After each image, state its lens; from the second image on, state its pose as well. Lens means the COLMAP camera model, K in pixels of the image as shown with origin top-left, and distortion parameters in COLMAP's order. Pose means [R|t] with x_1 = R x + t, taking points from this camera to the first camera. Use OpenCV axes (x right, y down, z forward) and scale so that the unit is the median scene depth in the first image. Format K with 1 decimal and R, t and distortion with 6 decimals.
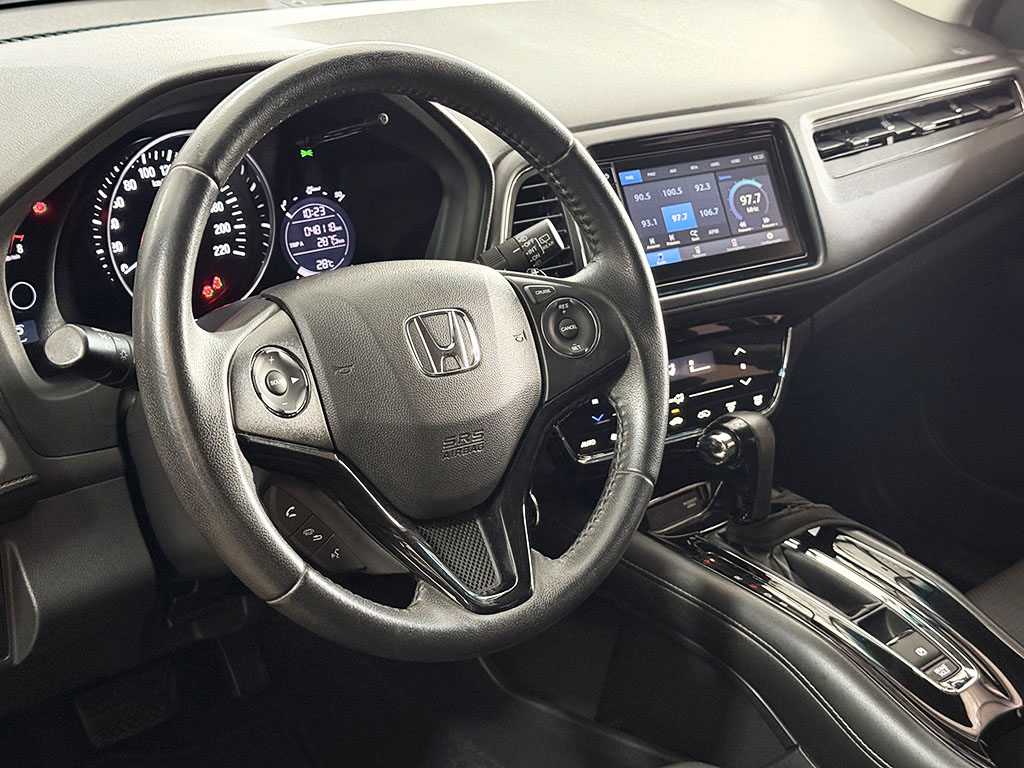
lens RADIAL K [[1431.8, 0, 512.0], [0, 1431.8, 384.0], [0, 0, 1]] dist [0.083056, -0.006848]
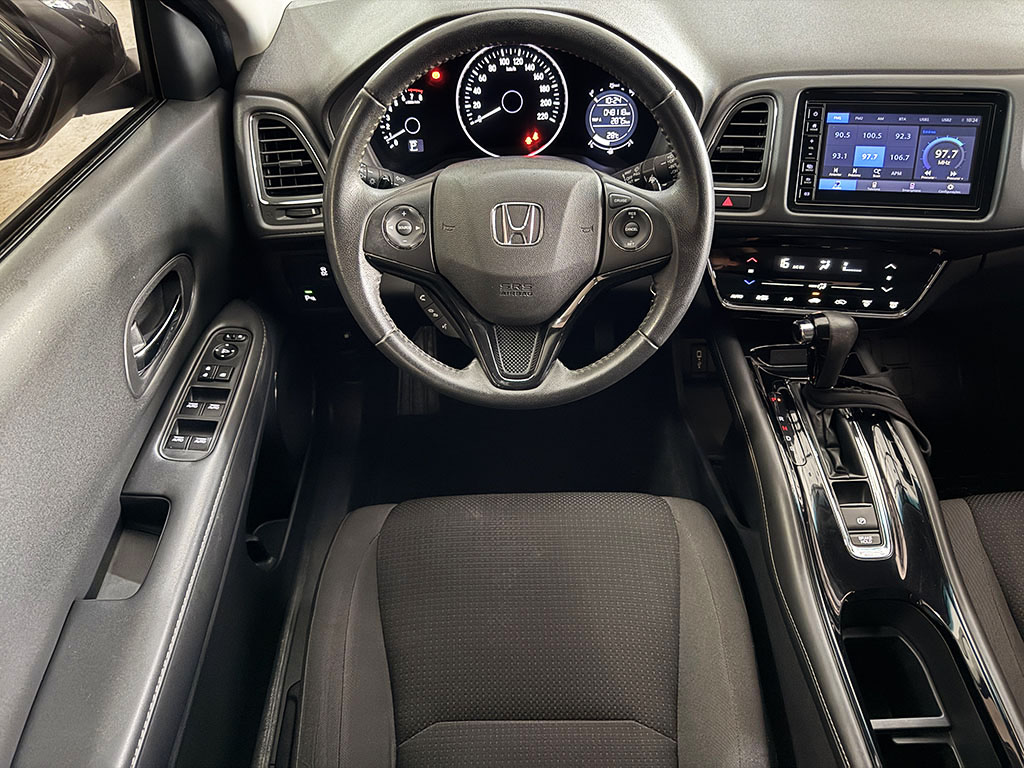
lens RADIAL K [[750.0, 0, 512.7], [0, 750.0, 390.3], [0, 0, 1]] dist [0.030180, -0.055336]
pose [[0.742205, 0.410085, -0.530058, 0.346509], [-0.195242, 0.888931, 0.414346, -0.155979], [0.641102, -0.204040, 0.739835, 0.248051]]
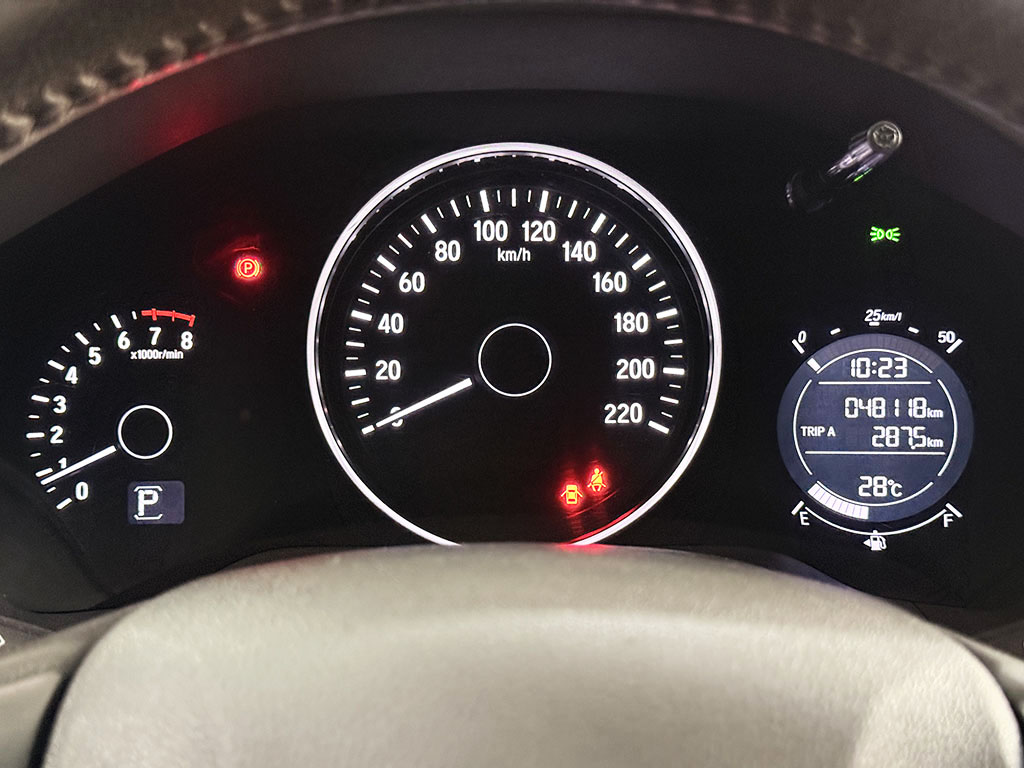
lens RADIAL K [[1431.8, 0, 512.0], [0, 1431.8, 384.0], [0, 0, 1]] dist [0.083056, -0.006848]
pose [[0.731137, 0.188927, -0.655549, 0.069133], [-0.219621, 0.974920, 0.036024, -0.104860], [0.645914, 0.117634, 0.754293, 0.589494]]
